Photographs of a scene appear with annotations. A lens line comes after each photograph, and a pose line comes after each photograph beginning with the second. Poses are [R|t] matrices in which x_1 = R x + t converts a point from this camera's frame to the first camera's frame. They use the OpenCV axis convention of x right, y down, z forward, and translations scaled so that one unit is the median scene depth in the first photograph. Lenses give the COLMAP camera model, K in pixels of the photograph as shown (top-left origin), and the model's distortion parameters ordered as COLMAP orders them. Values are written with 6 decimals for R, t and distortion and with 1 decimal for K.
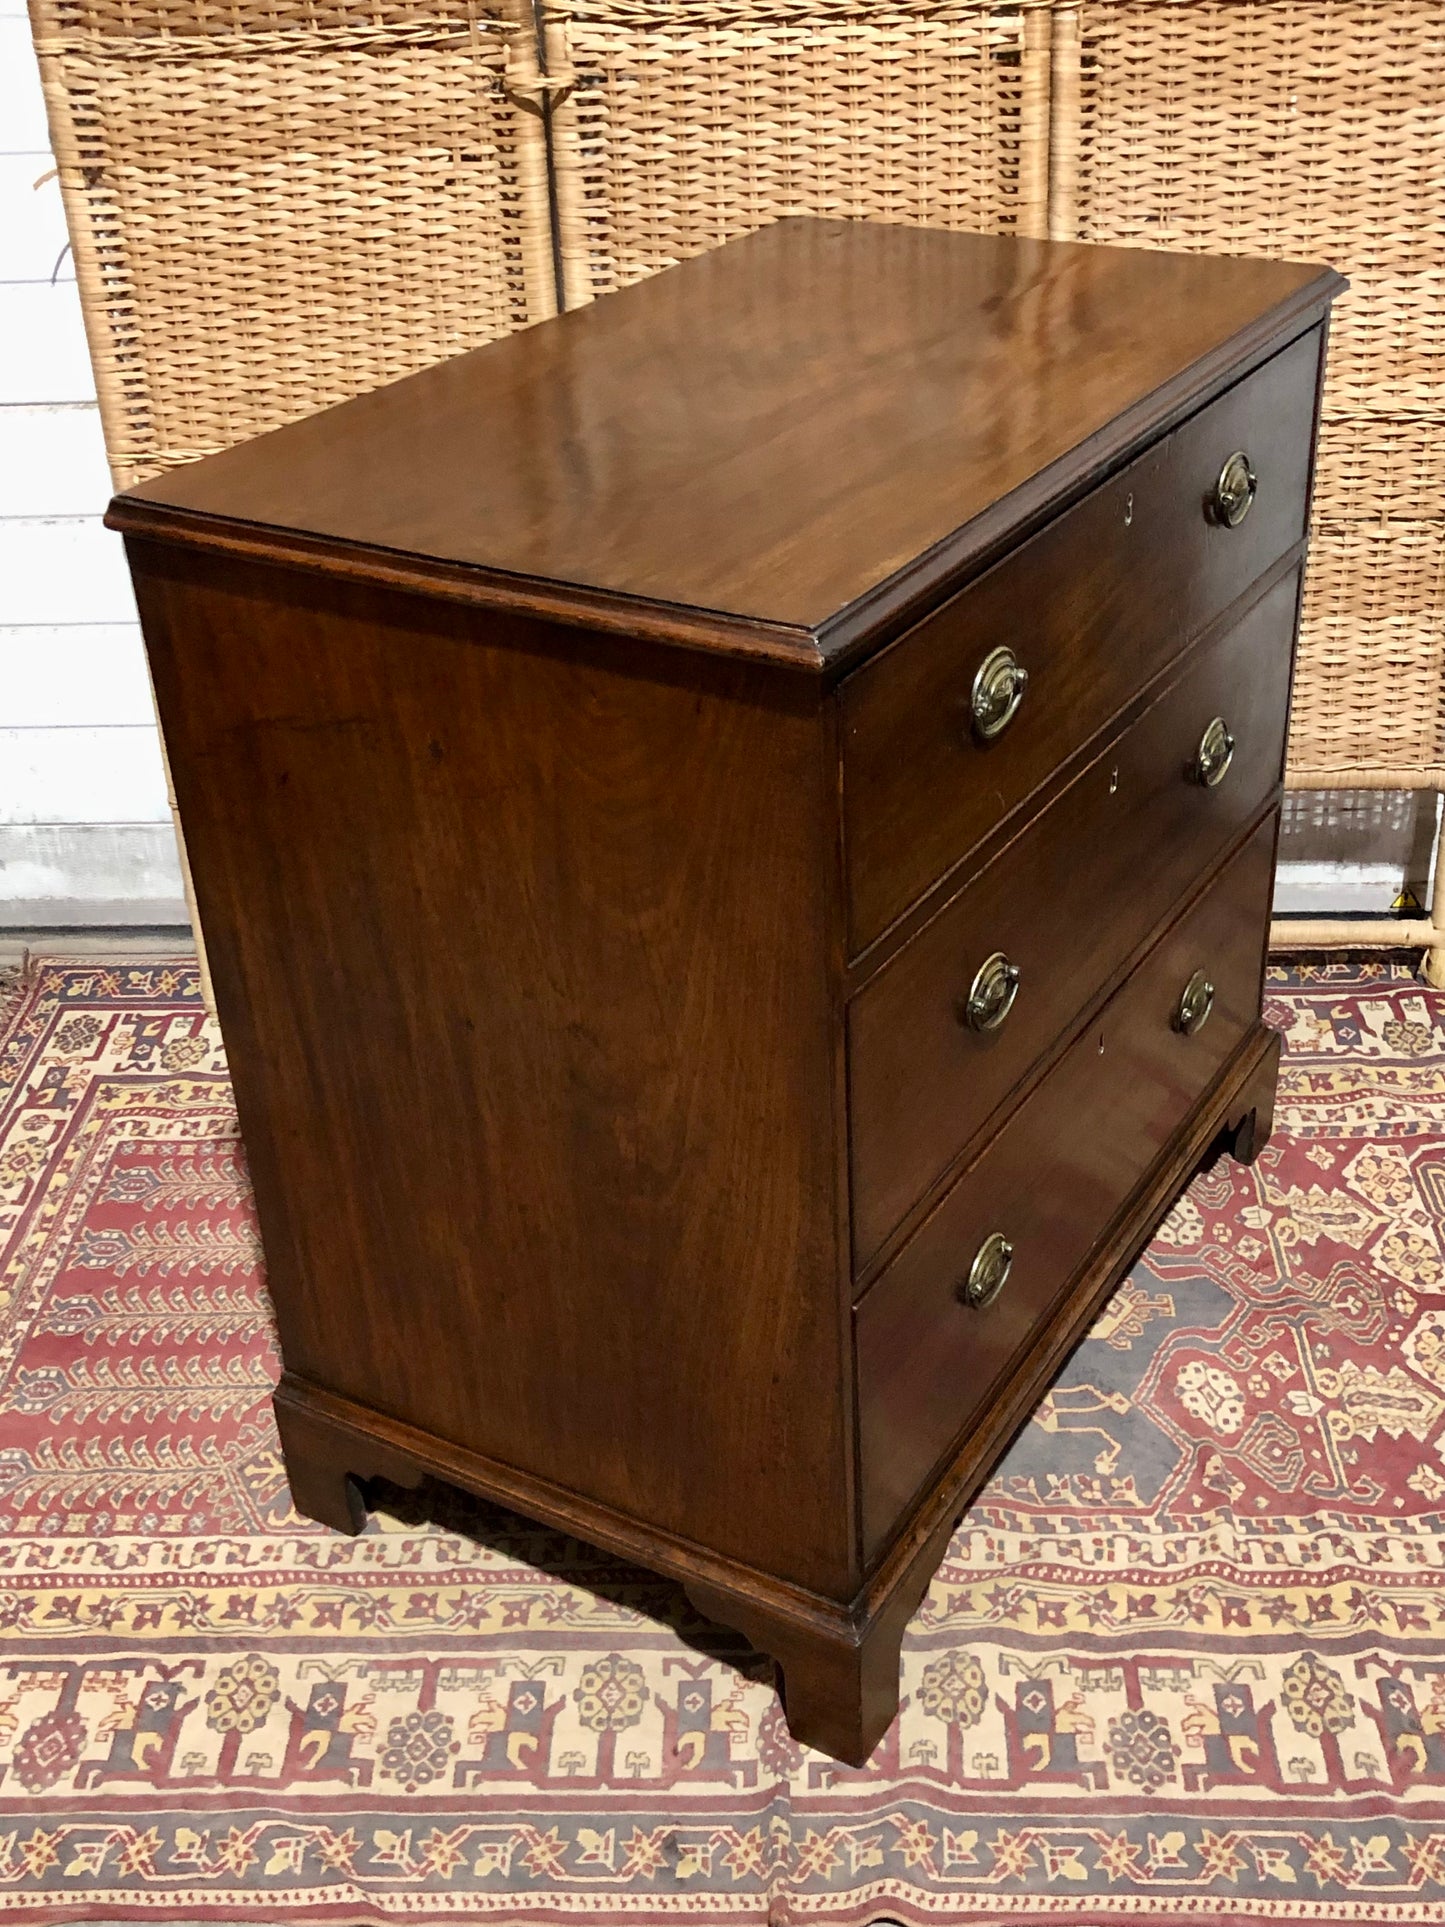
lens RADIAL K [[2130.3, 0, 740.6], [0, 2130.3, 972.0], [0, 0, 1]] dist [-0.012082, 0.000000]
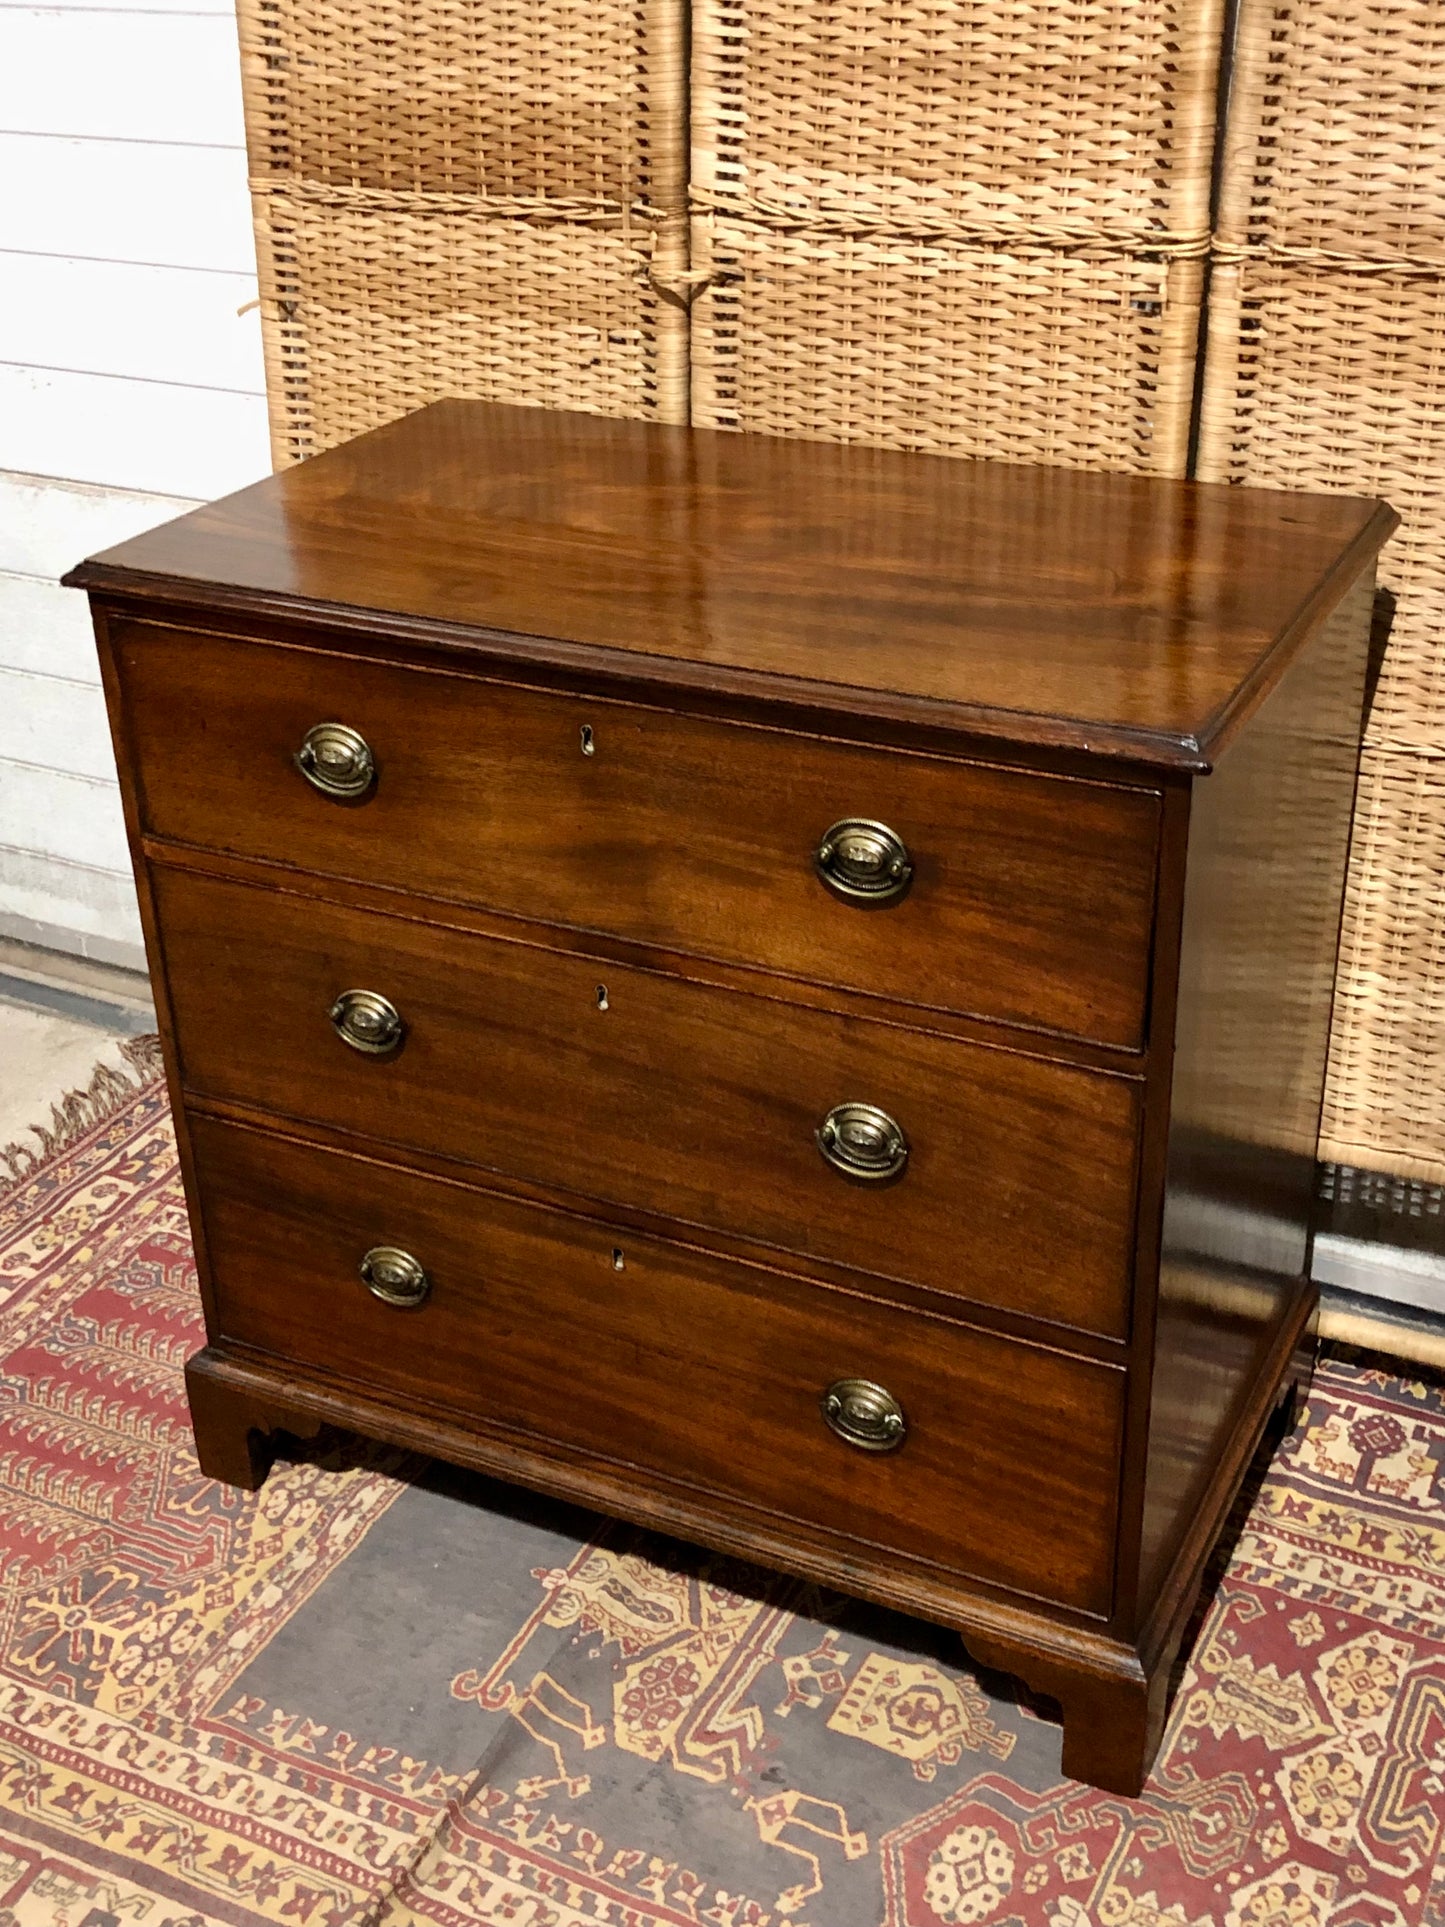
lens RADIAL K [[2290.4, 0, 709.5], [0, 2290.4, 948.3], [0, 0, 1]] dist [0.013576, 0.000000]
pose [[0.910498, 0.214466, -0.353550, 0.343702], [-0.229324, 0.973350, -0.000138, -0.126618], [0.344099, 0.081203, 0.935416, 0.067823]]
